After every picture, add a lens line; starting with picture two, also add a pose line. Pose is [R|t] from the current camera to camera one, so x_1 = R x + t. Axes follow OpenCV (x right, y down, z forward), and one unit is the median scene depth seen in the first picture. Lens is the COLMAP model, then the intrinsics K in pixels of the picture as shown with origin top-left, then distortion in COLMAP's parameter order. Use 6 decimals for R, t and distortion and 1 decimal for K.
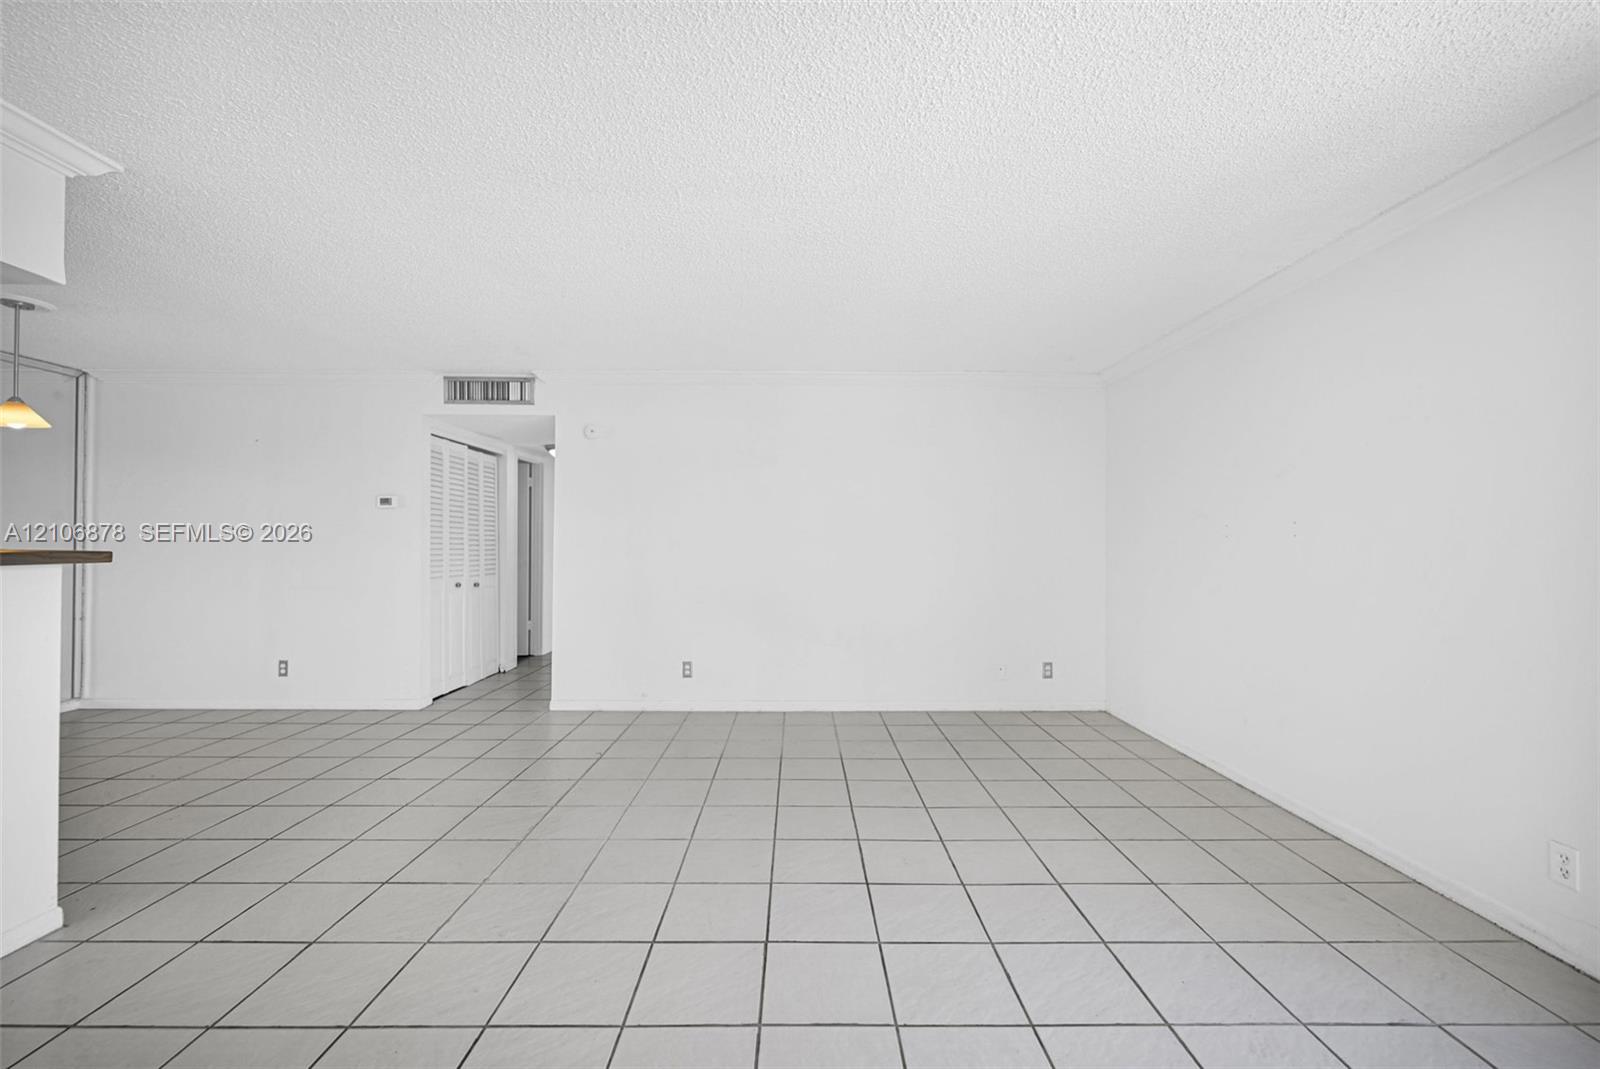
lens RADIAL K [[656.1, 0, 794.2], [0, 656.1, 539.0], [0, 0, 1]] dist [-0.000305, 0.000438]
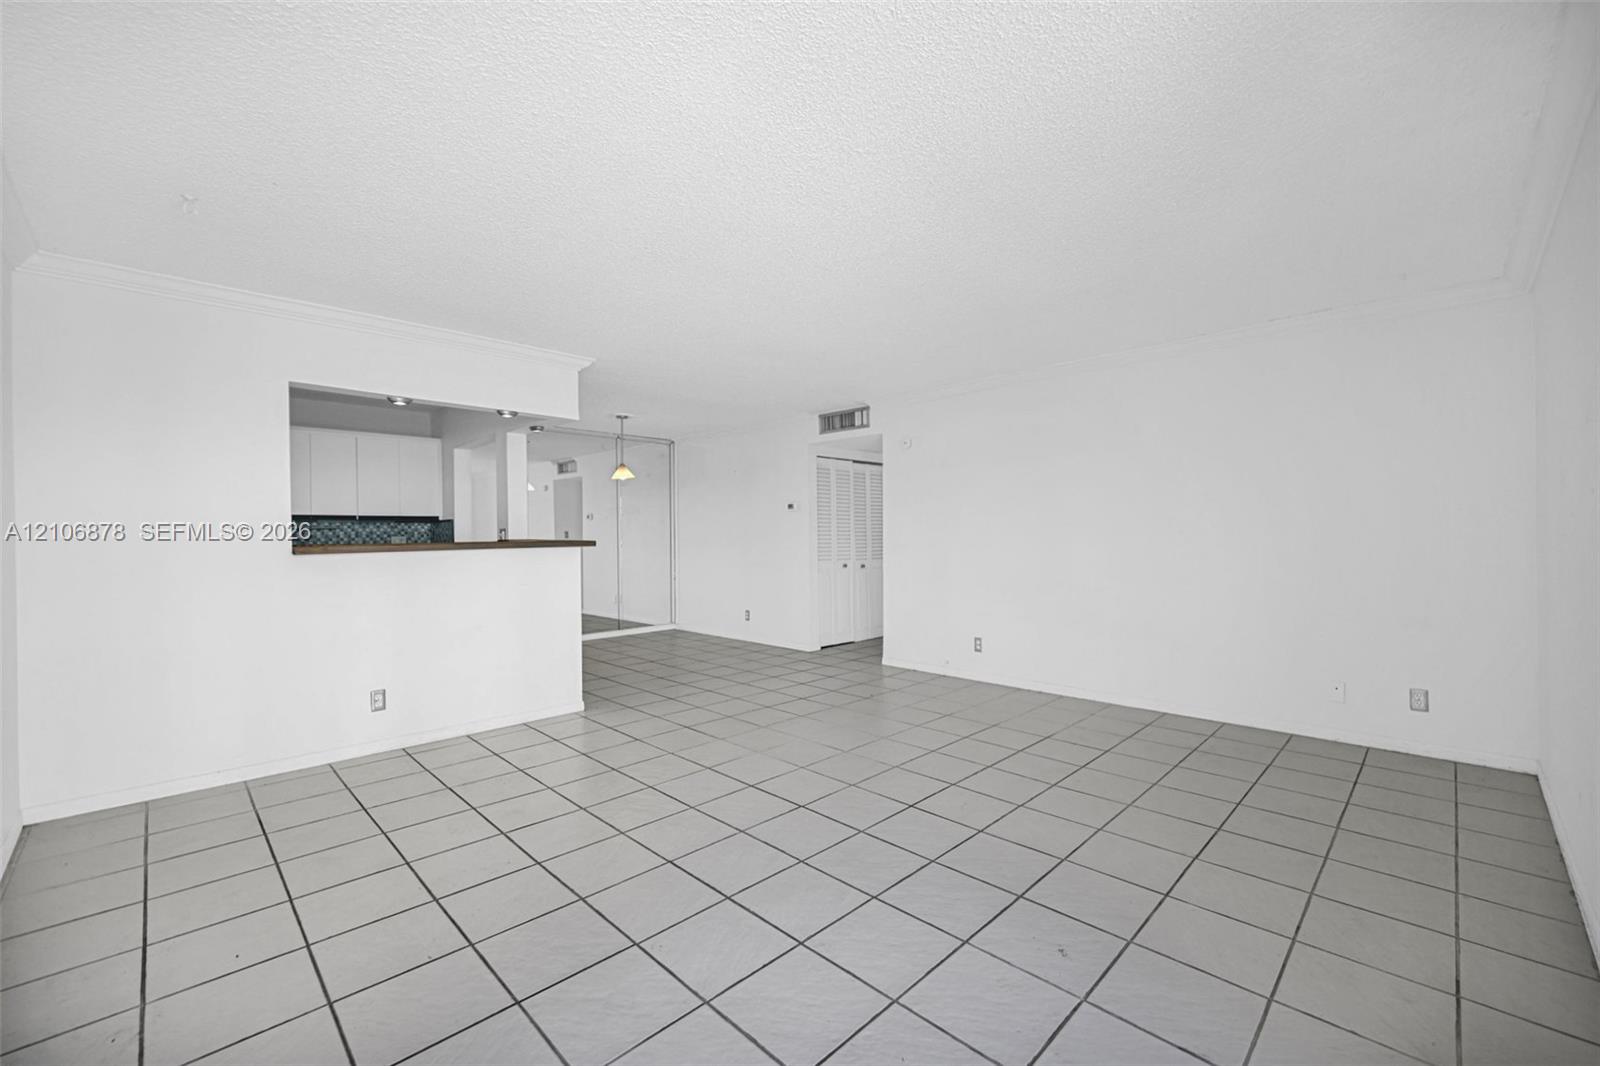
lens RADIAL K [[656.1, 0, 798.0], [0, 656.1, 536.8], [0, 0, 1]] dist [-0.000305, 0.000438]
pose [[0.698875, -0.006210, -0.715217, 0.429887], [0.015738, 0.999854, 0.006697, 0.000703], [0.715071, -0.015936, 0.698870, -0.009009]]
